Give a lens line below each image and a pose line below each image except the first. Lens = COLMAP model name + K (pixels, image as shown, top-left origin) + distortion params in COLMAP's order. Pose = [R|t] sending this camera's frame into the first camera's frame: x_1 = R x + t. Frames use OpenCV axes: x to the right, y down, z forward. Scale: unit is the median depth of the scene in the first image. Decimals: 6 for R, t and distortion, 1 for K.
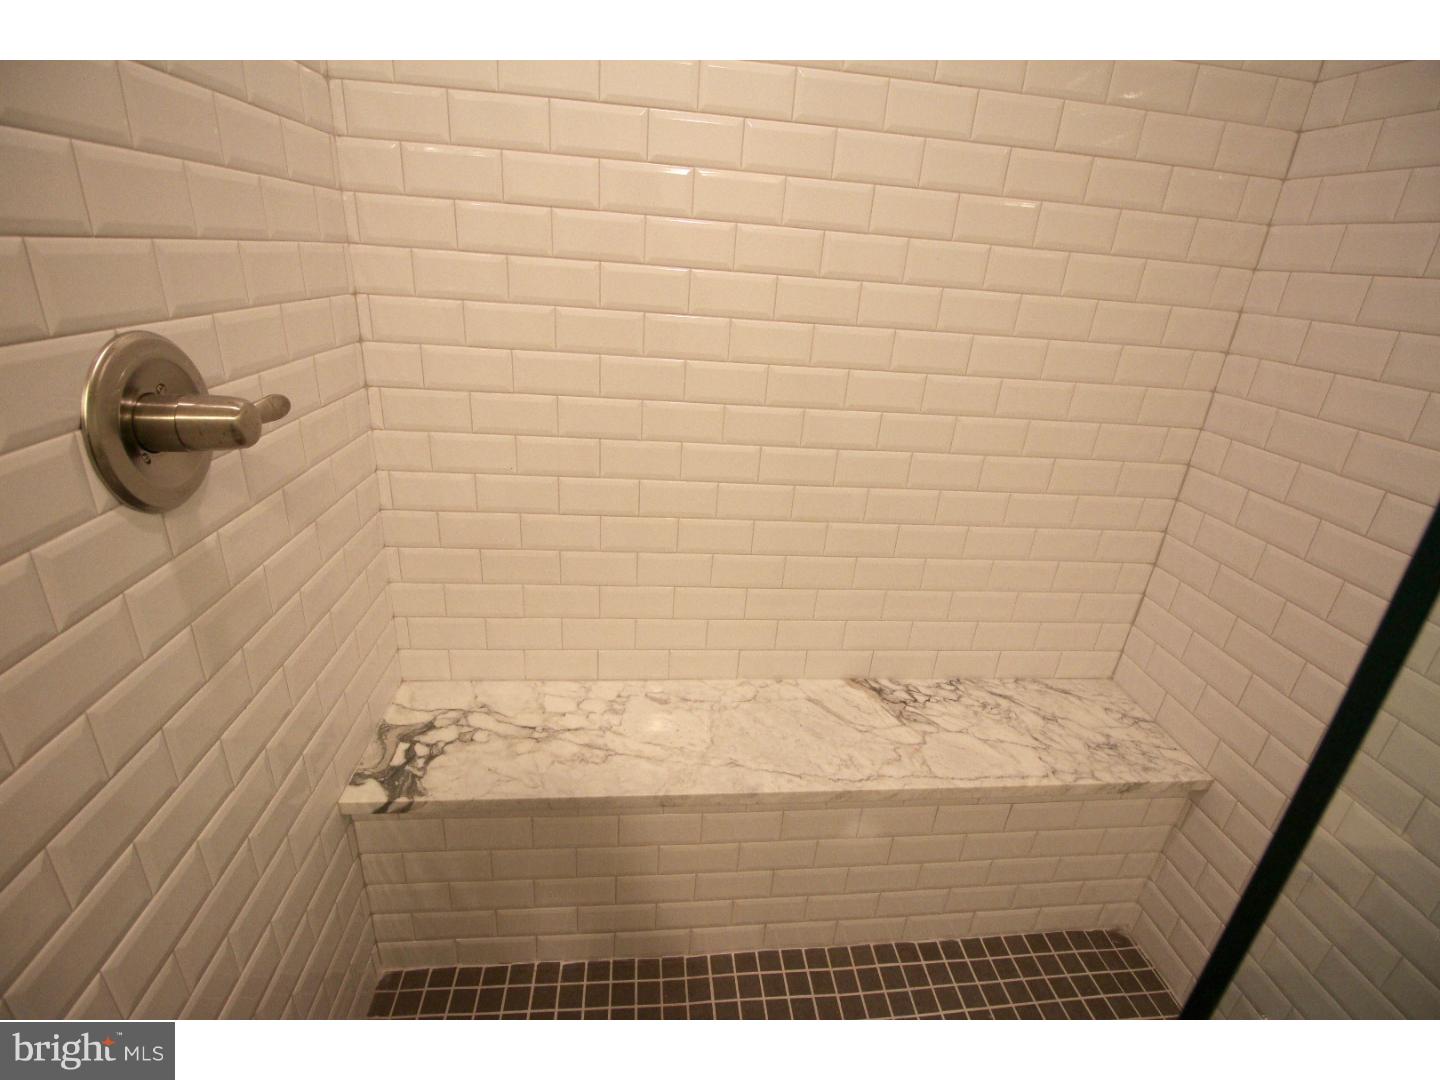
lens RADIAL K [[666.2, 0, 720.9], [0, 666.2, 538.1], [0, 0, 1]] dist [-0.000441, -0.012778]
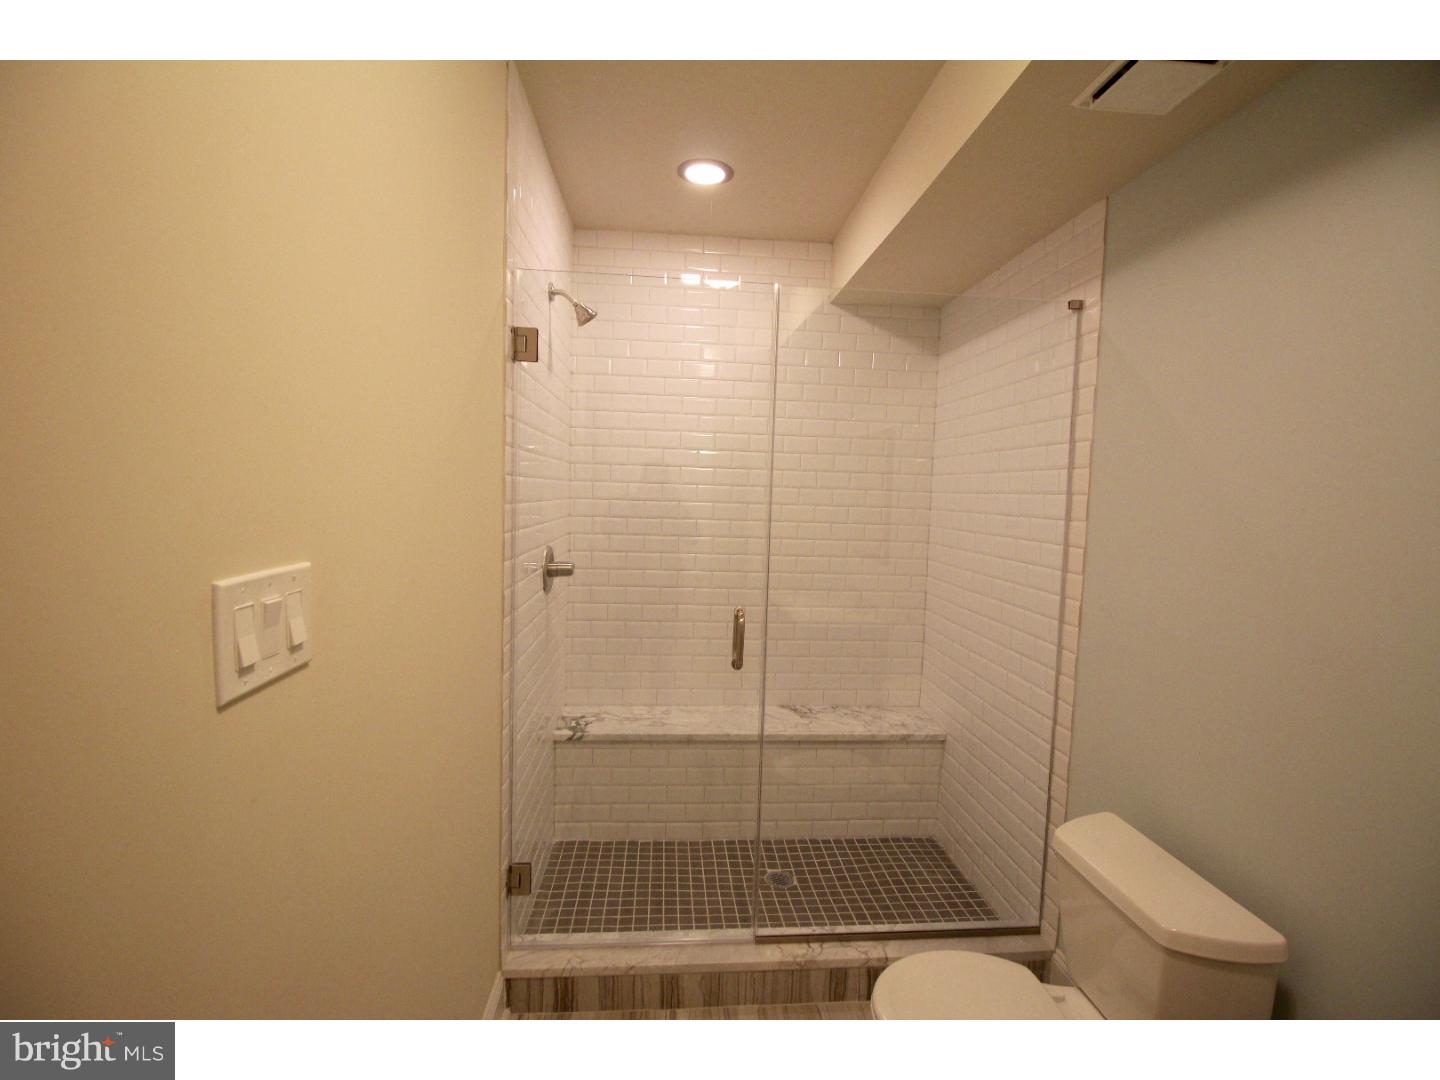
lens RADIAL K [[666.2, 0, 720.9], [0, 666.2, 538.1], [0, 0, 1]] dist [-0.000441, -0.012778]
pose [[0.998636, -0.040457, -0.032999, 0.116120], [0.027836, 0.947334, -0.319034, 0.426461], [0.044168, 0.317681, 0.947169, -1.240684]]
